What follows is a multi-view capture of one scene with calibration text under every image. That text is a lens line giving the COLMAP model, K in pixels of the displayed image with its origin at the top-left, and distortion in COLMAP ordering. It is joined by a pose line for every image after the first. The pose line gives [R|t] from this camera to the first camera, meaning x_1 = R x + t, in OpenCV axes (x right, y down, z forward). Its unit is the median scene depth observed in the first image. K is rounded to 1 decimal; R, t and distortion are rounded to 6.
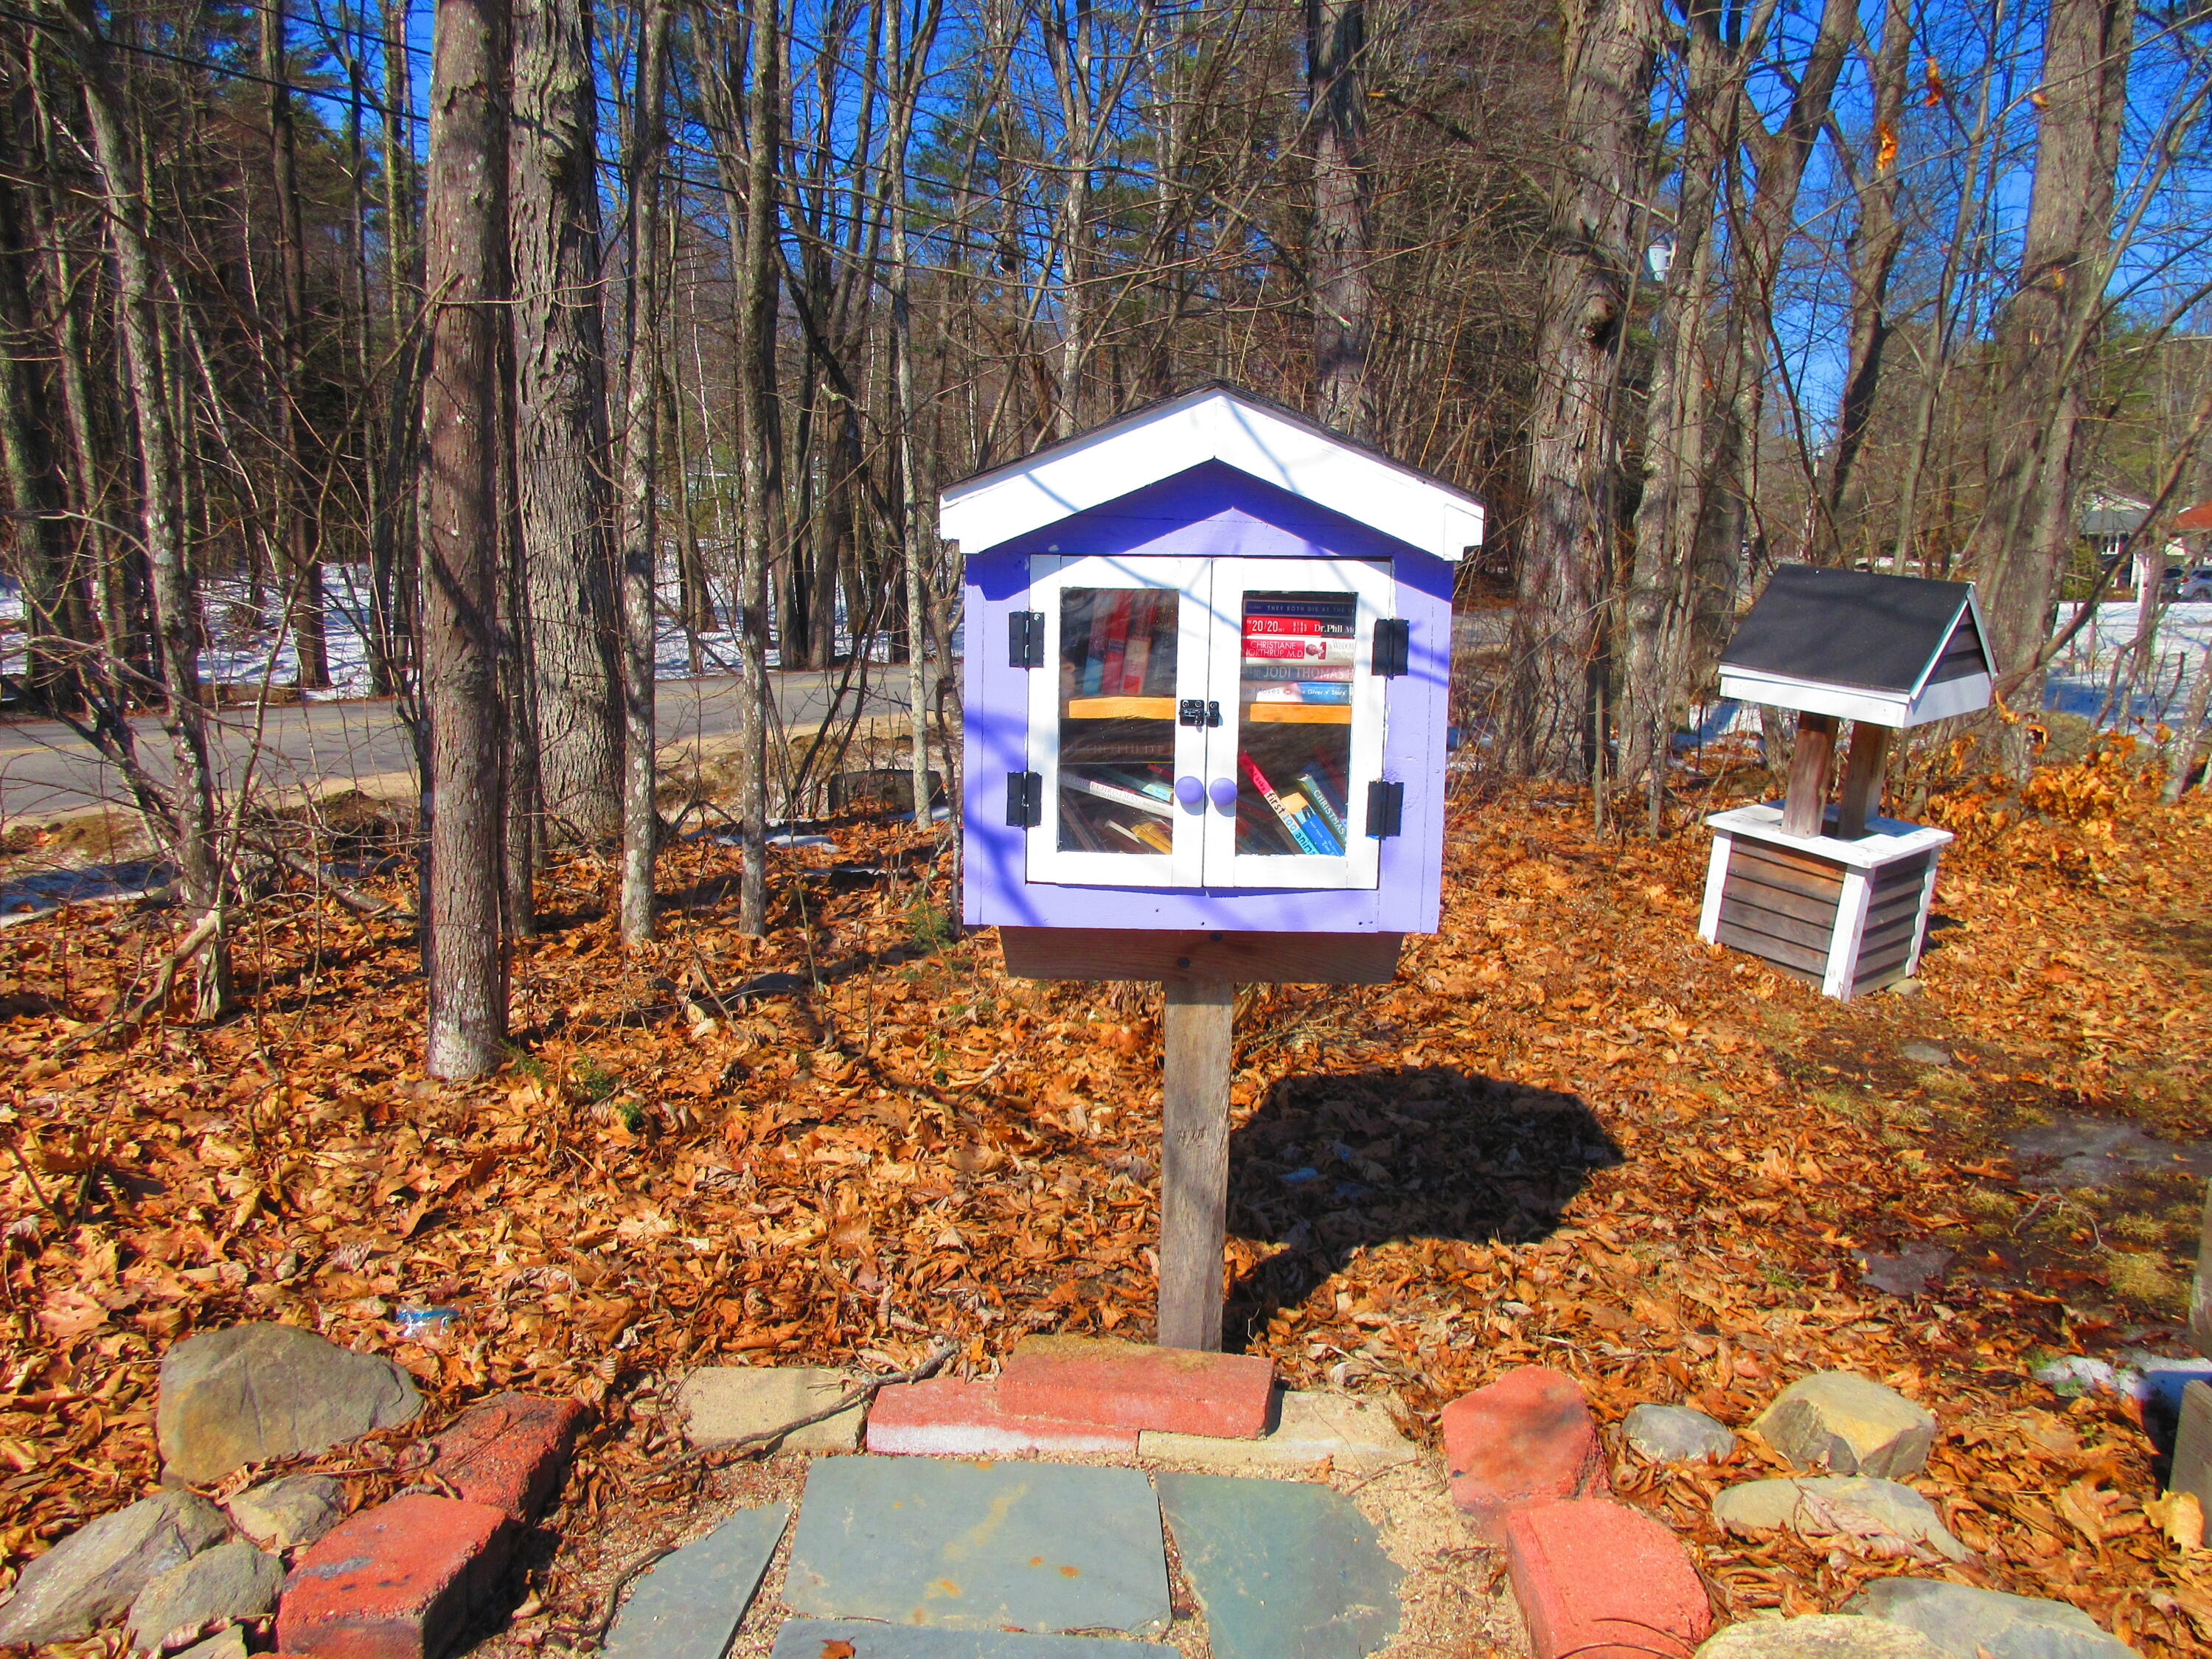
lens RADIAL K [[1667.8, 0, 1097.2], [0, 1667.8, 827.1], [0, 0, 1]] dist [0.023590, 0.006325]
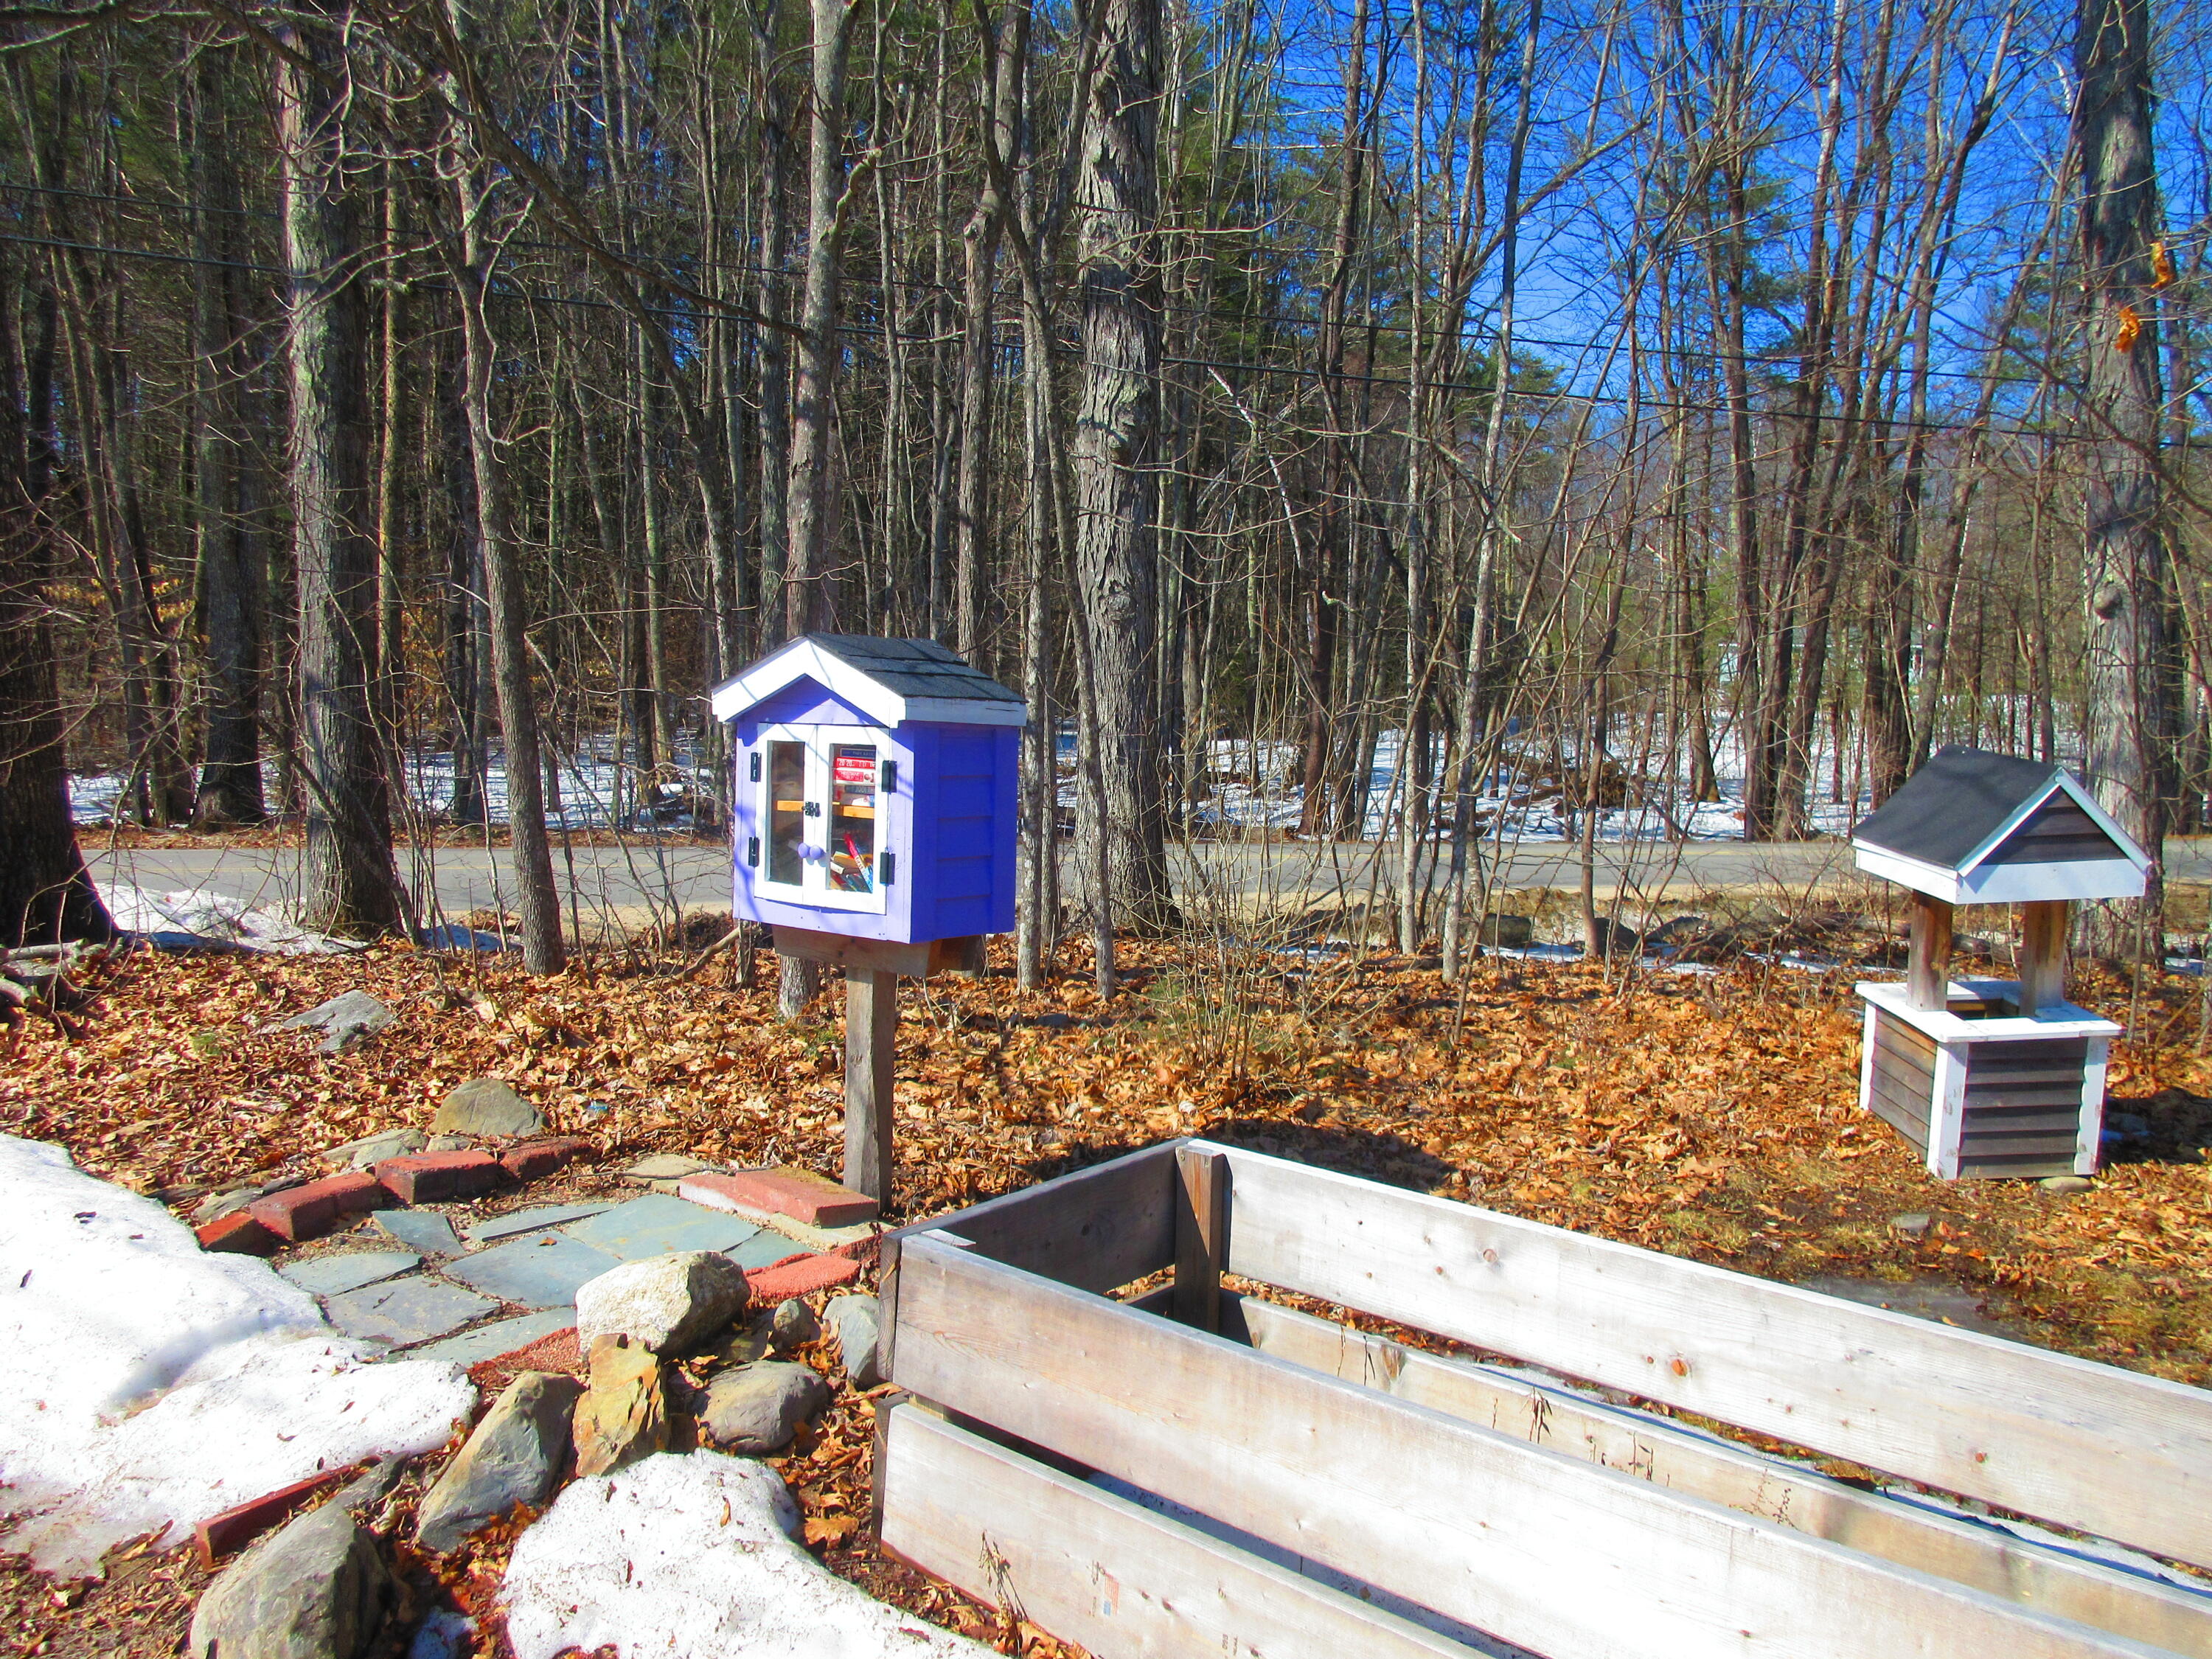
lens RADIAL K [[1667.8, 0, 1097.2], [0, 1667.8, 827.1], [0, 0, 1]] dist [0.023590, 0.006325]
pose [[0.795616, 0.049195, -0.603801, 1.401445], [-0.108615, 0.992131, -0.062286, 0.030984], [0.595985, 0.115137, 0.794698, -0.263788]]
